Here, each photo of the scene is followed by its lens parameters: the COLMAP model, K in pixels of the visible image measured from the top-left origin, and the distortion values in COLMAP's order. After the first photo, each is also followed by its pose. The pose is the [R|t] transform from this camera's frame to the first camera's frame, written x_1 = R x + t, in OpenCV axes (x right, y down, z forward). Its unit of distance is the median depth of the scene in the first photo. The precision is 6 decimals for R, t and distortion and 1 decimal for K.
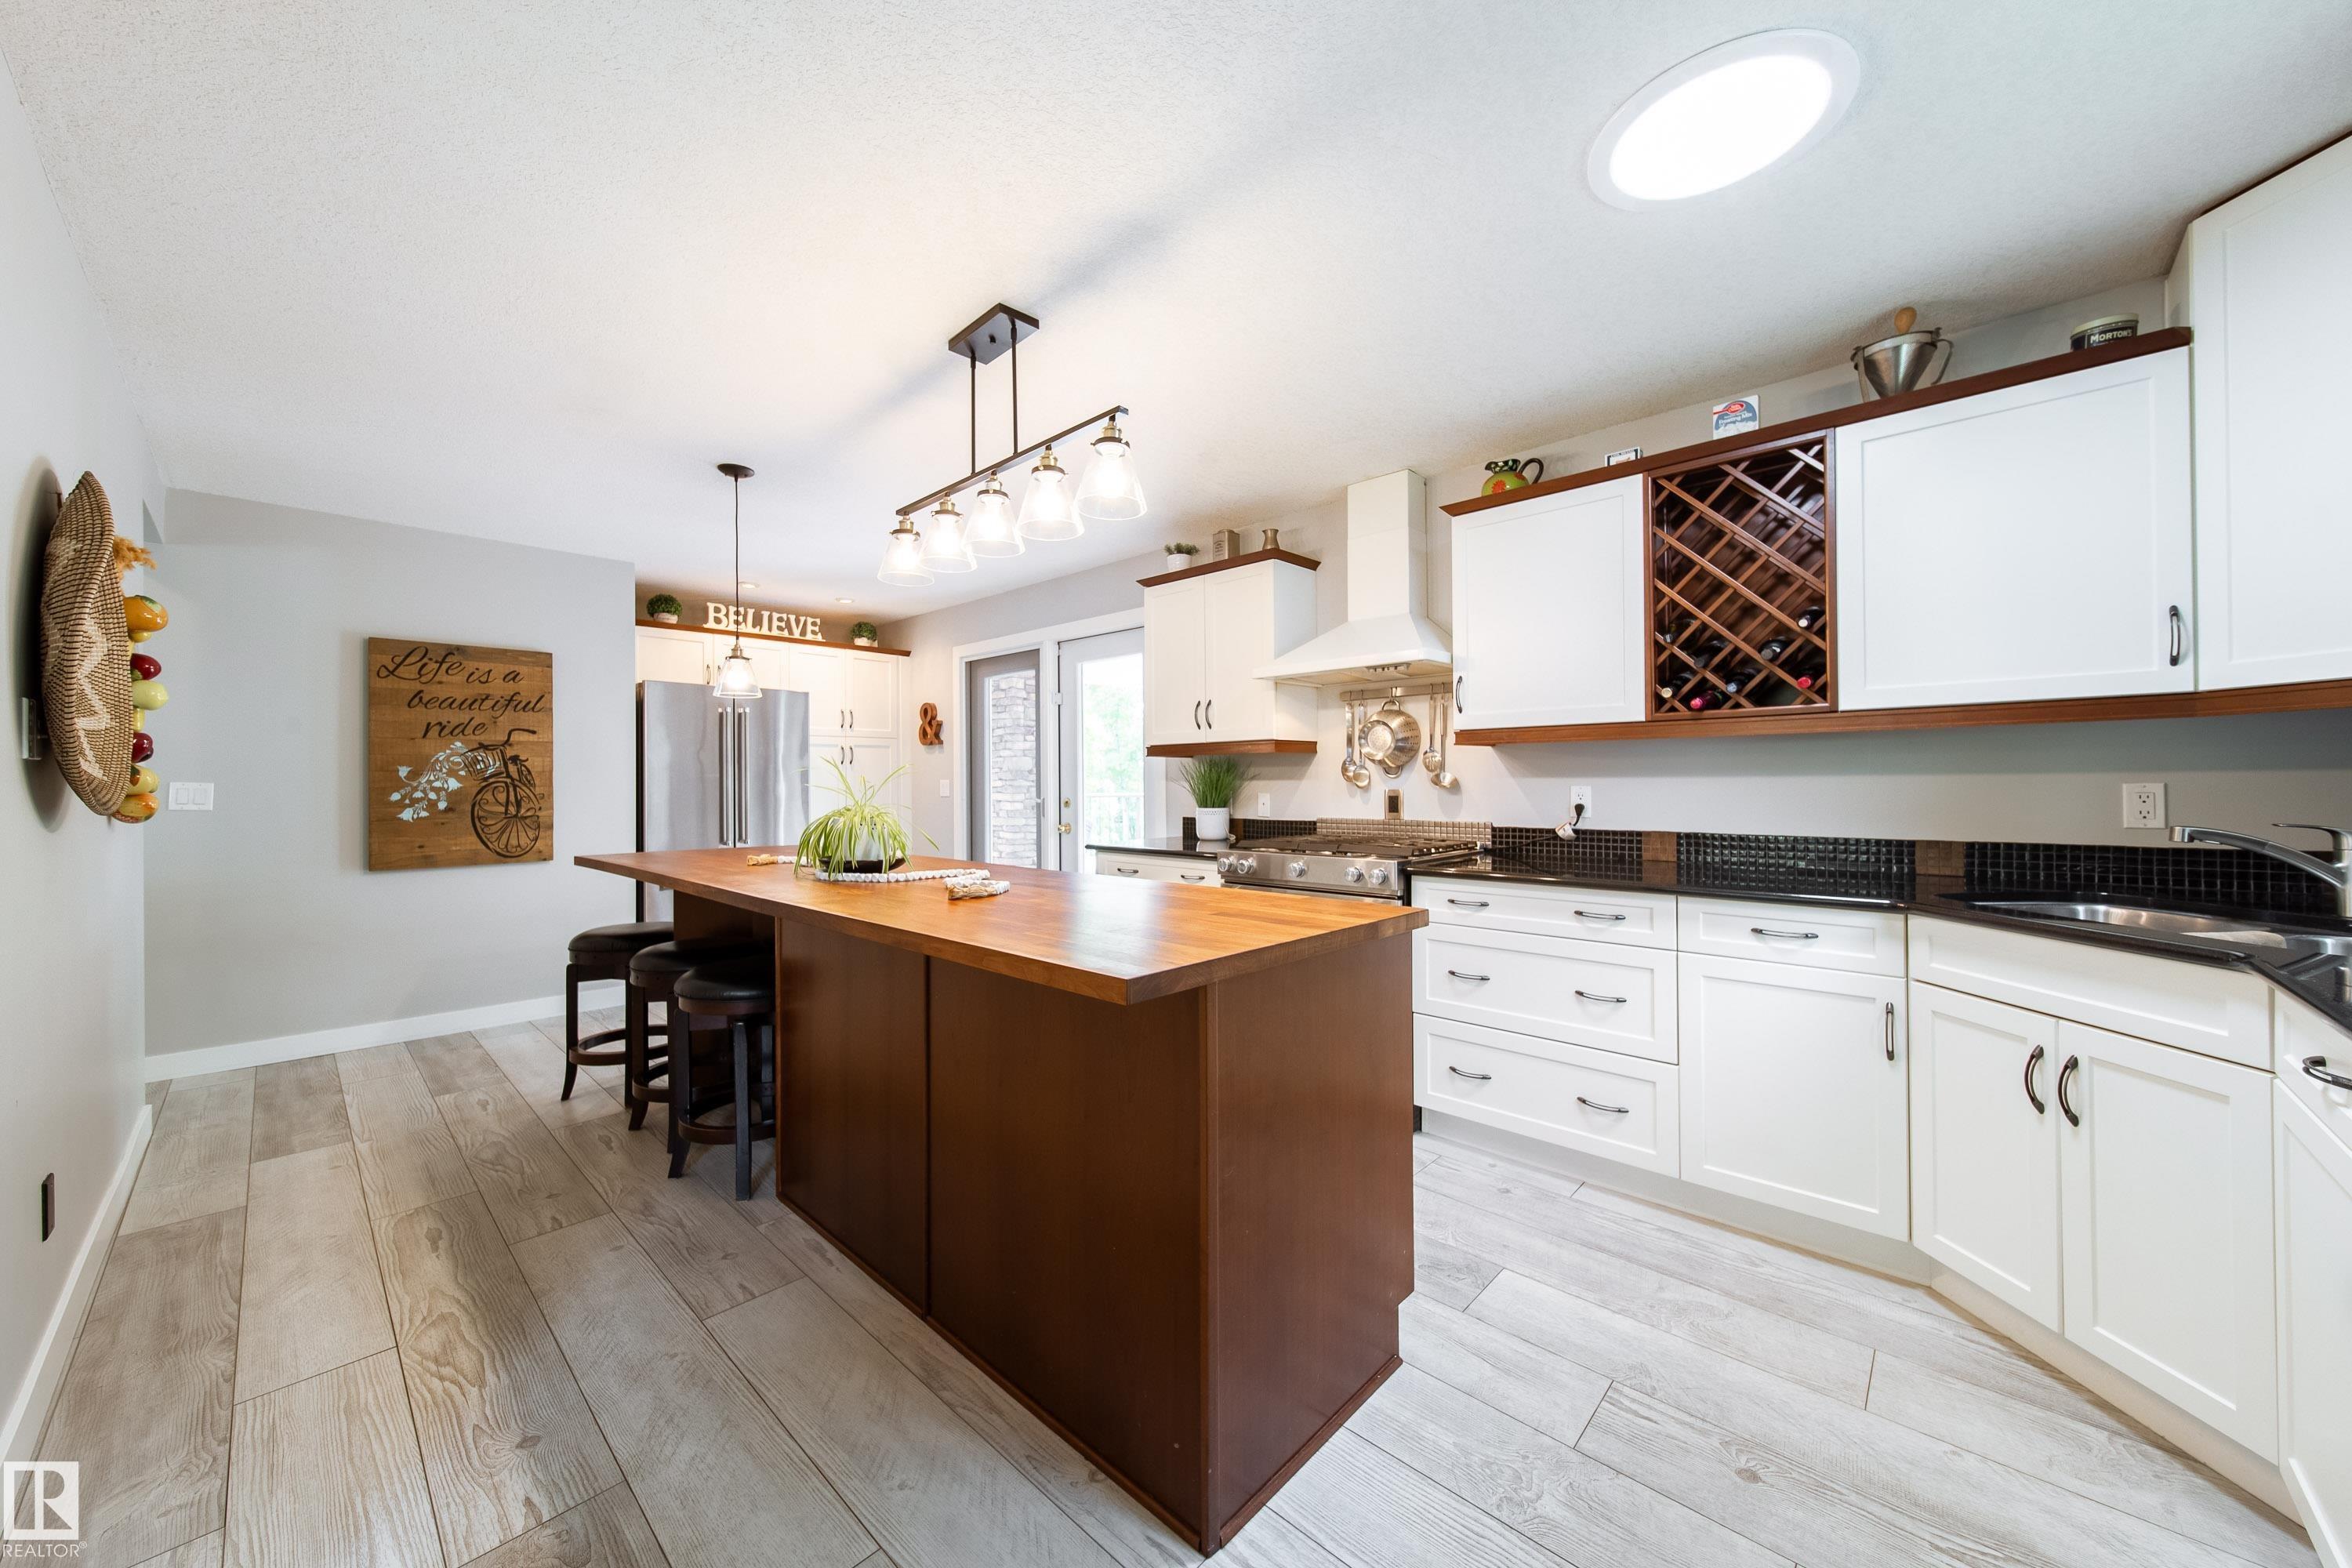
lens RADIAL K [[843.0, 0, 1176.9], [0, 843.0, 781.4], [0, 0, 1]] dist [0.005366, -0.001023]
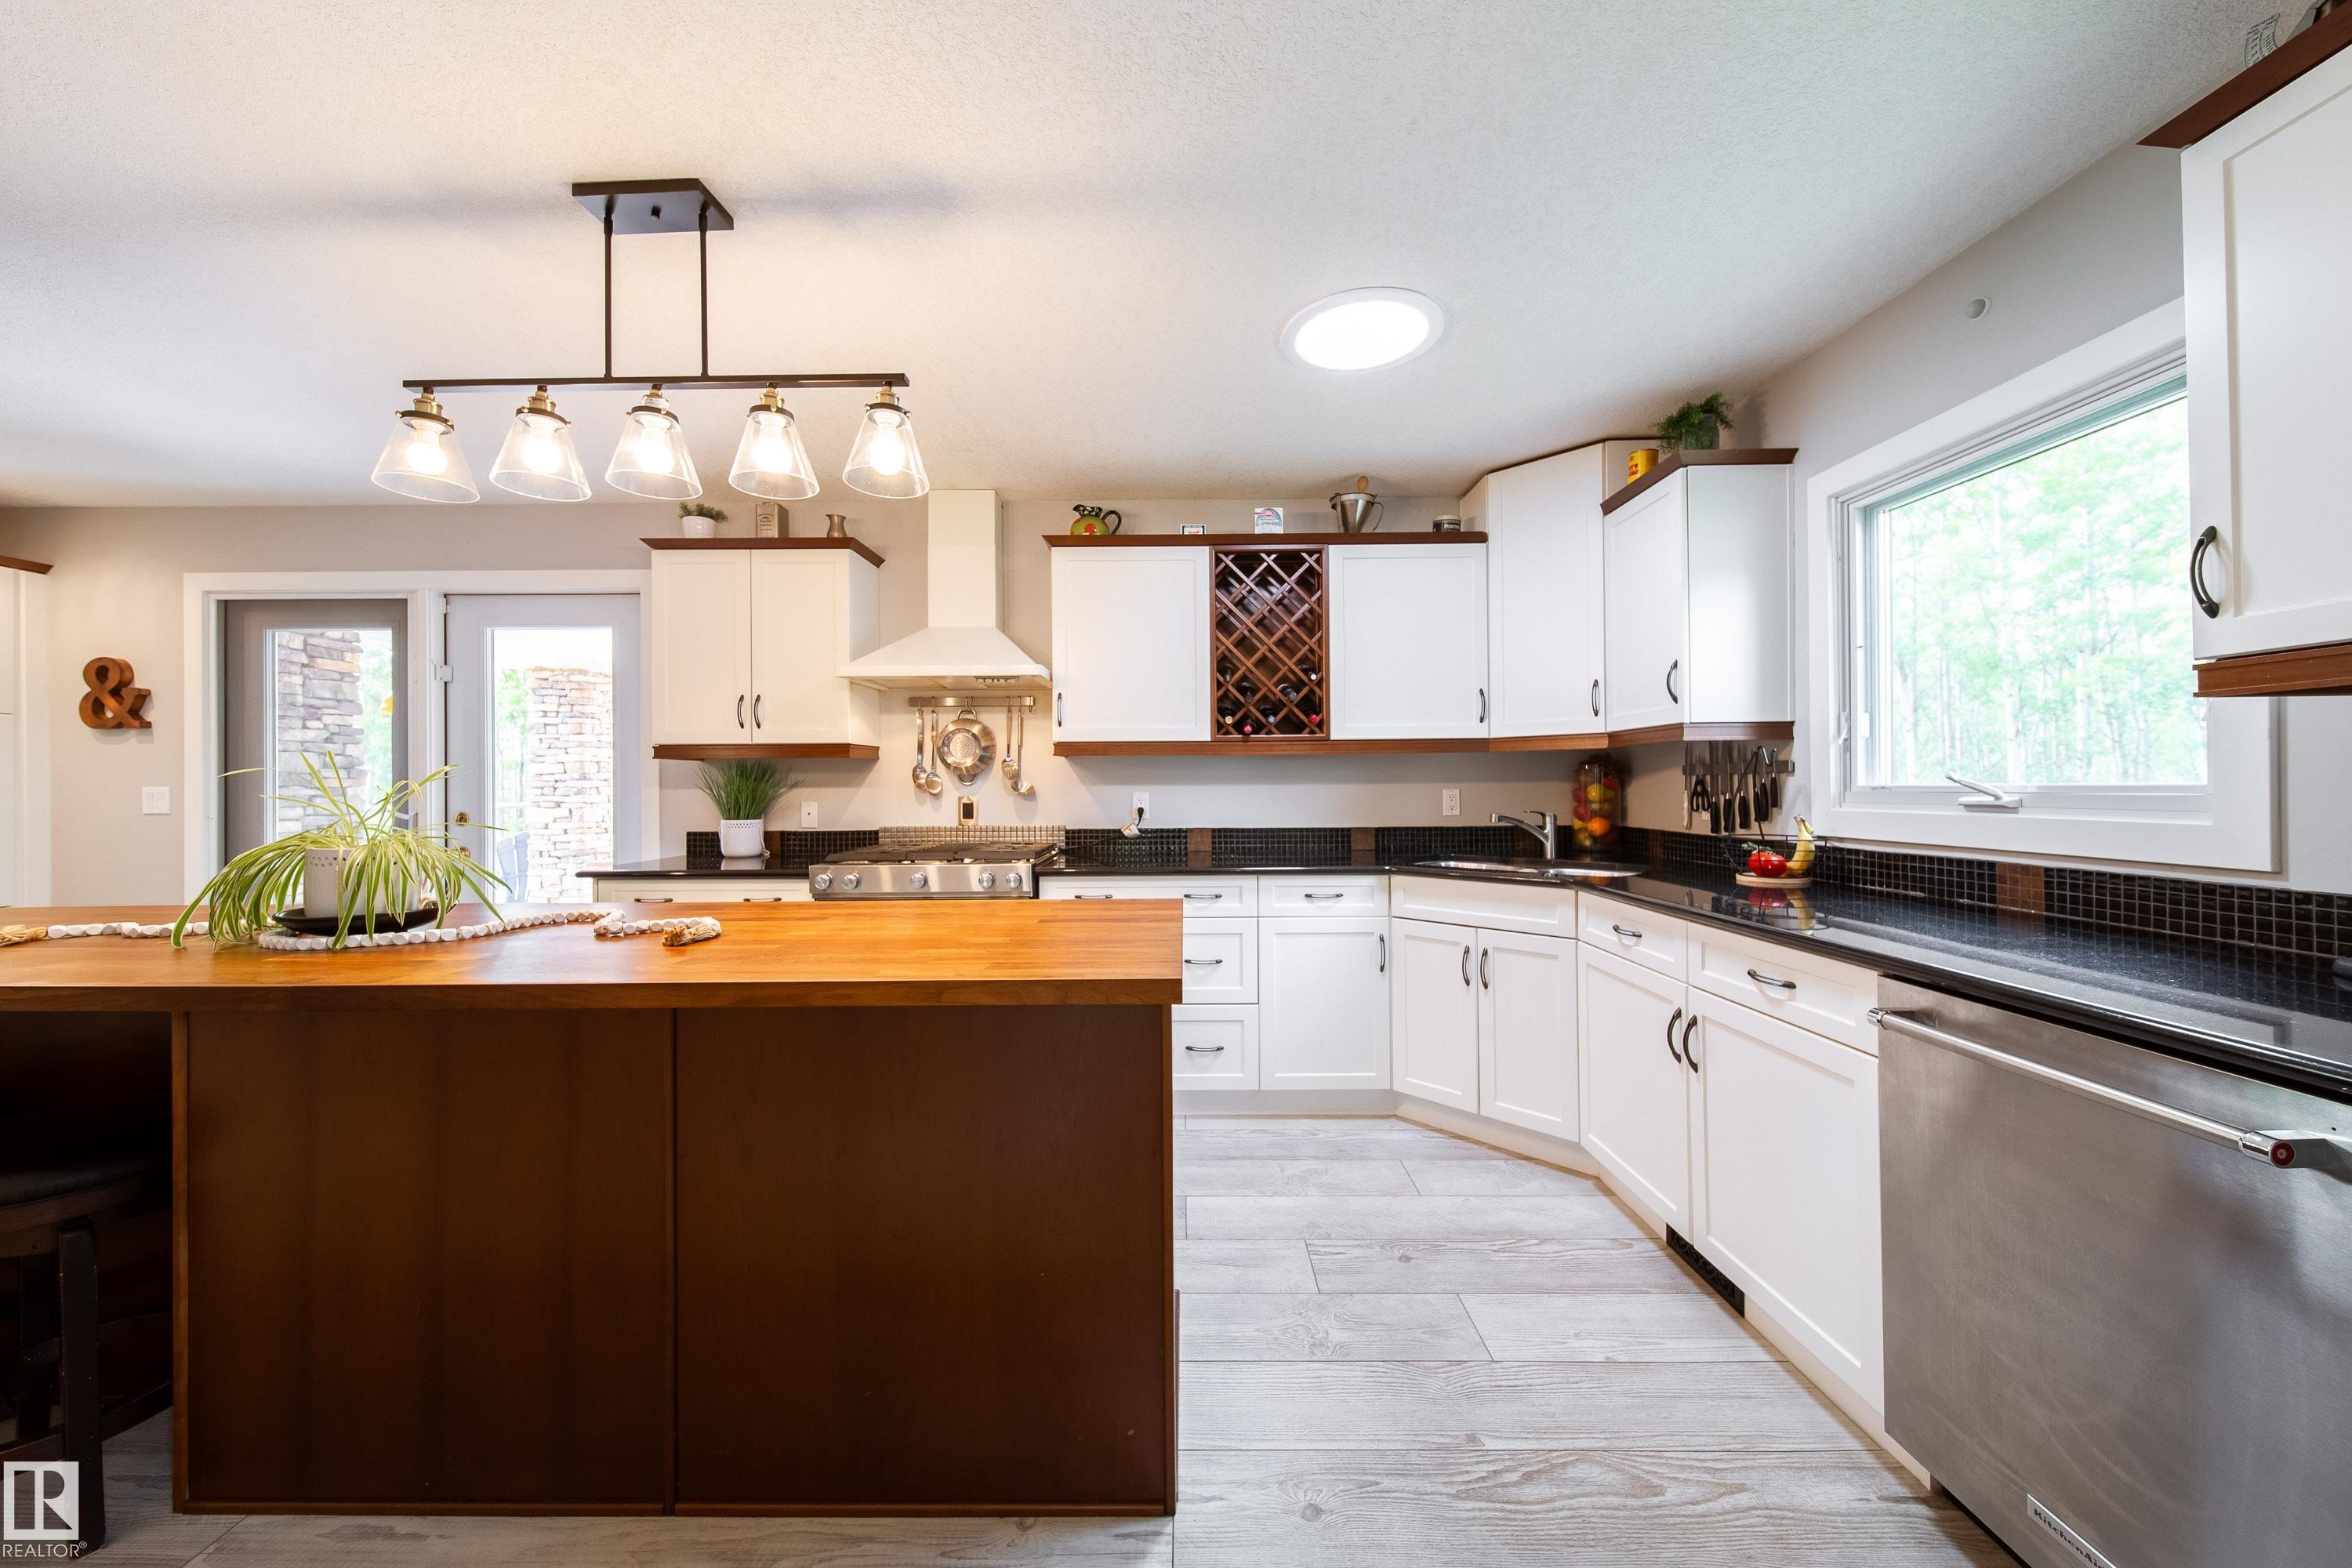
lens RADIAL K [[843.0, 0, 1175.8], [0, 843.0, 781.9], [0, 0, 1]] dist [0.005366, -0.001023]
pose [[0.733252, 0.004563, 0.679942, -0.340093], [0.000644, 0.999972, -0.007405, -0.000448], [-0.679957, 0.005868, 0.733229, 0.102728]]
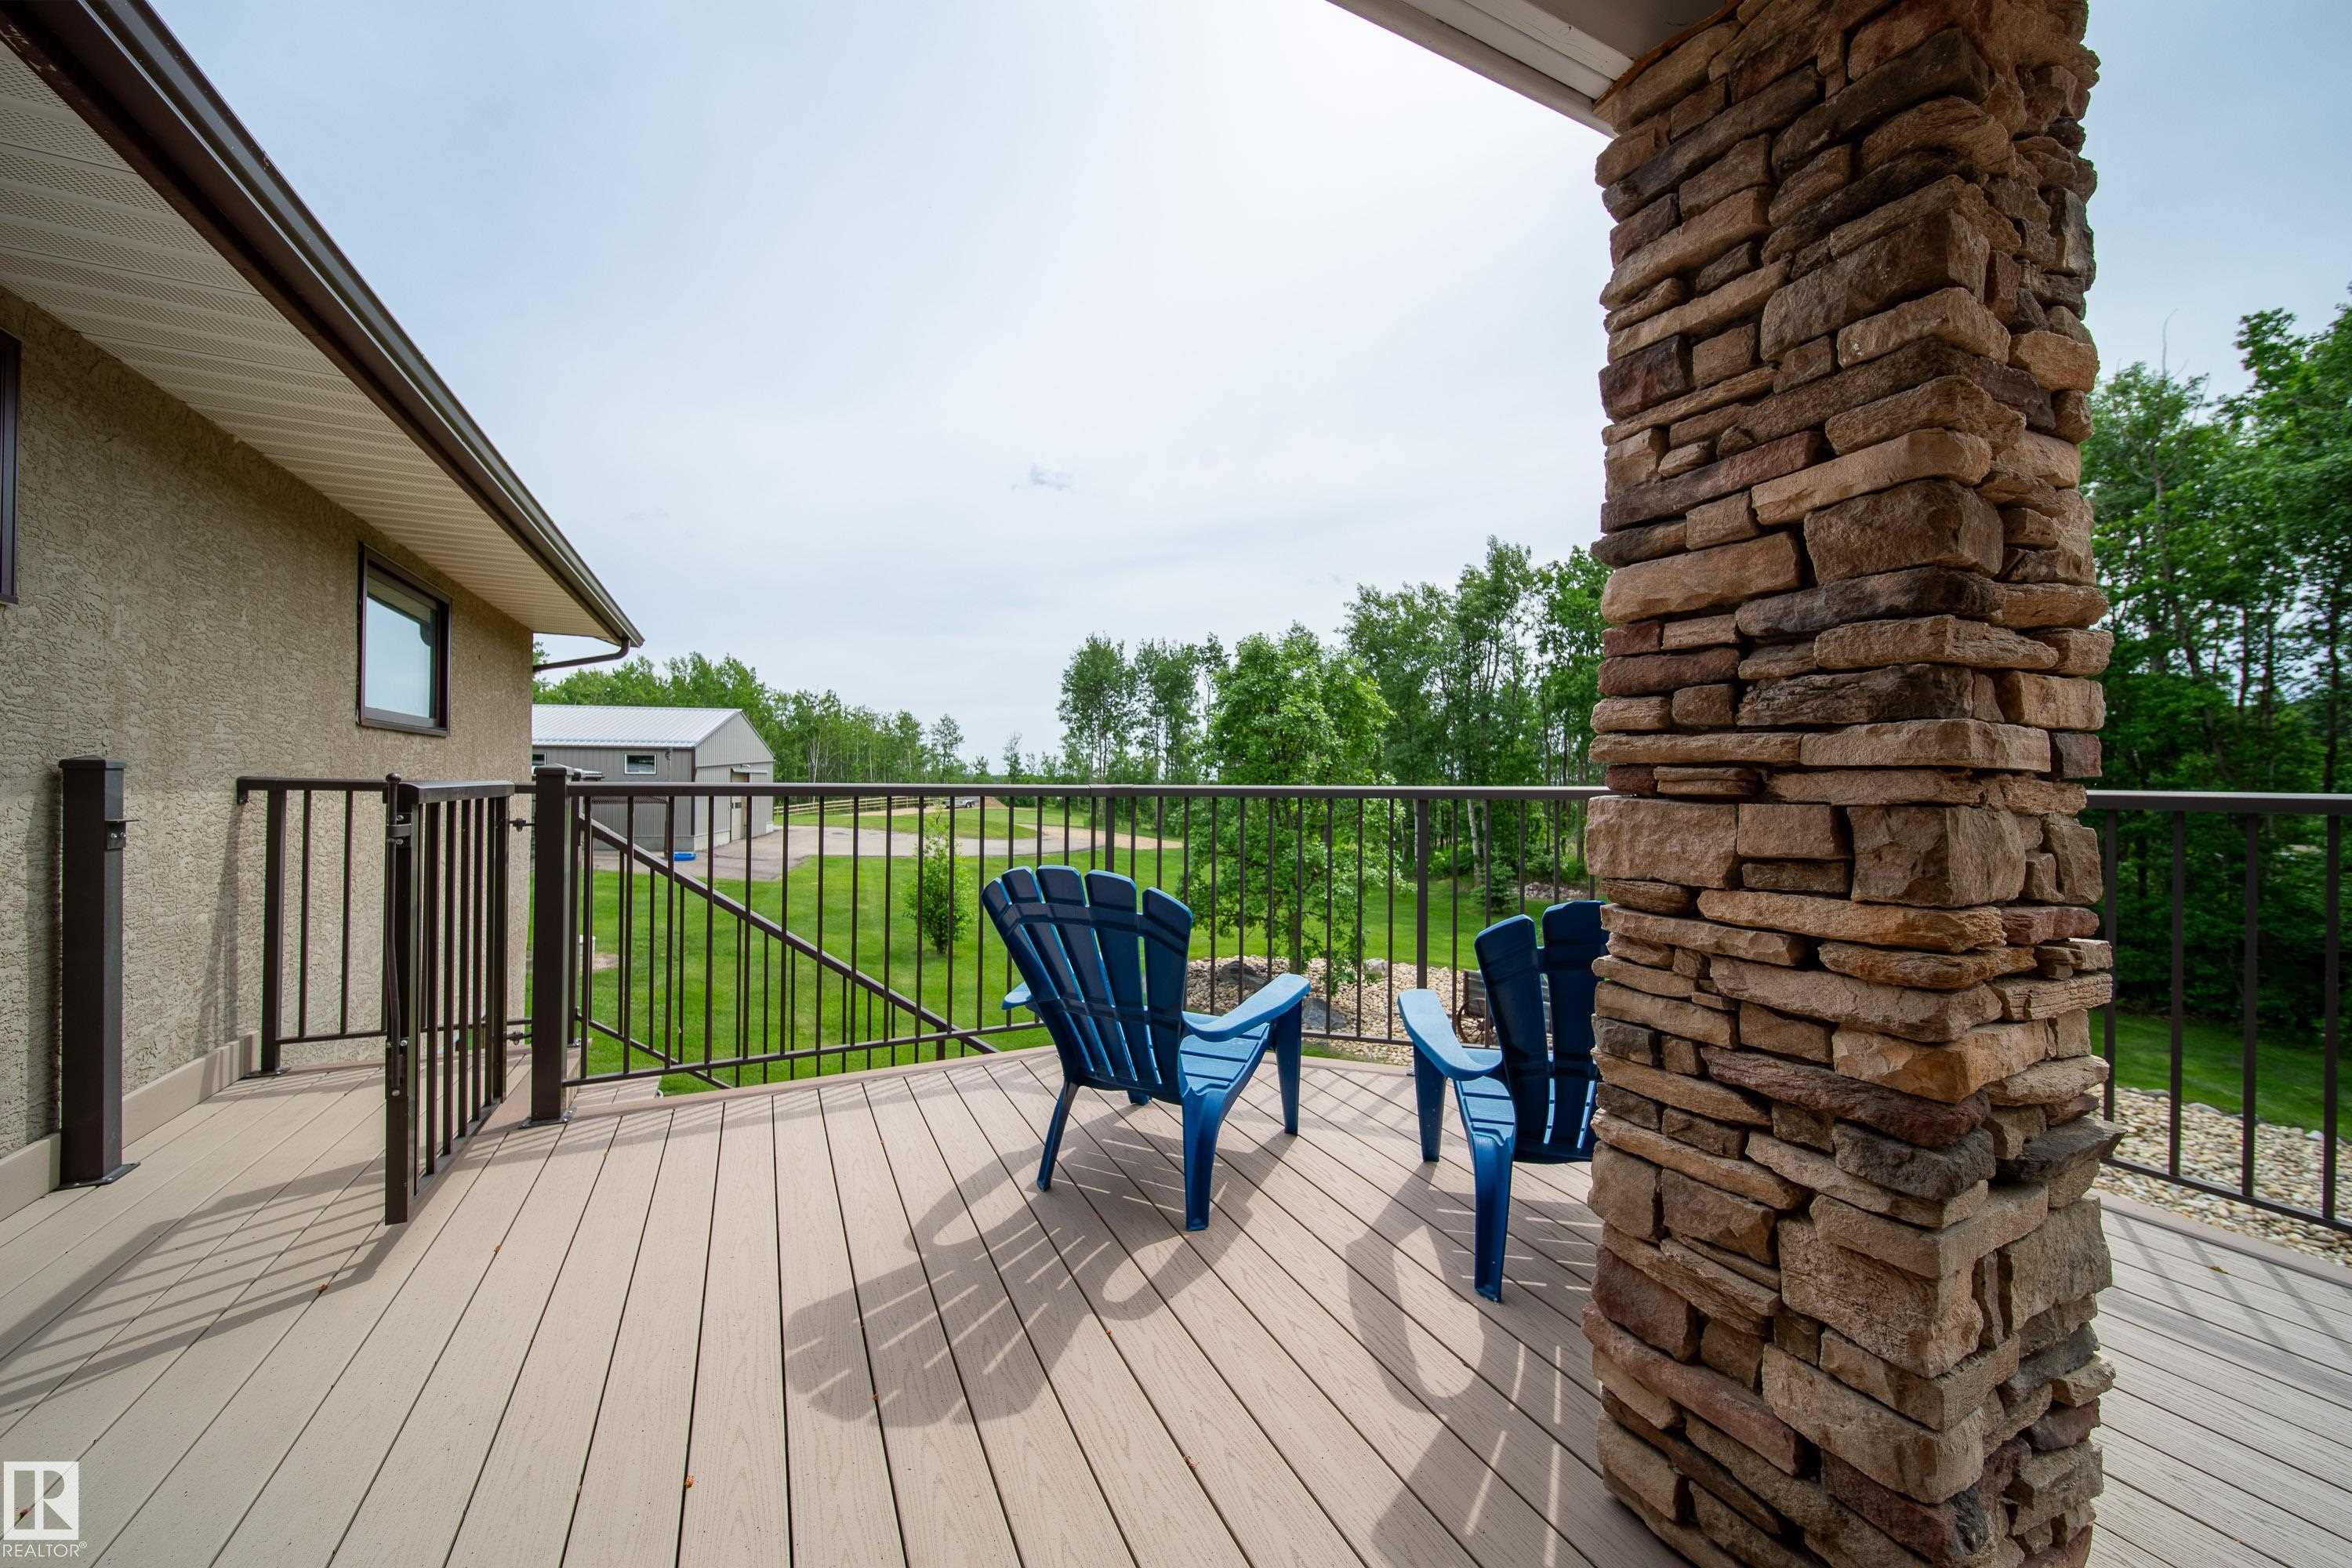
lens RADIAL K [[843.0, 0, 1176.9], [0, 843.0, 784.1], [0, 0, 1]] dist [0.005366, -0.001023]
pose [[0.934721, 0.011543, -0.355194, -0.208270], [-0.010030, 0.999931, 0.006099, 0.026018], [0.355240, -0.002139, 0.934773, 1.511486]]
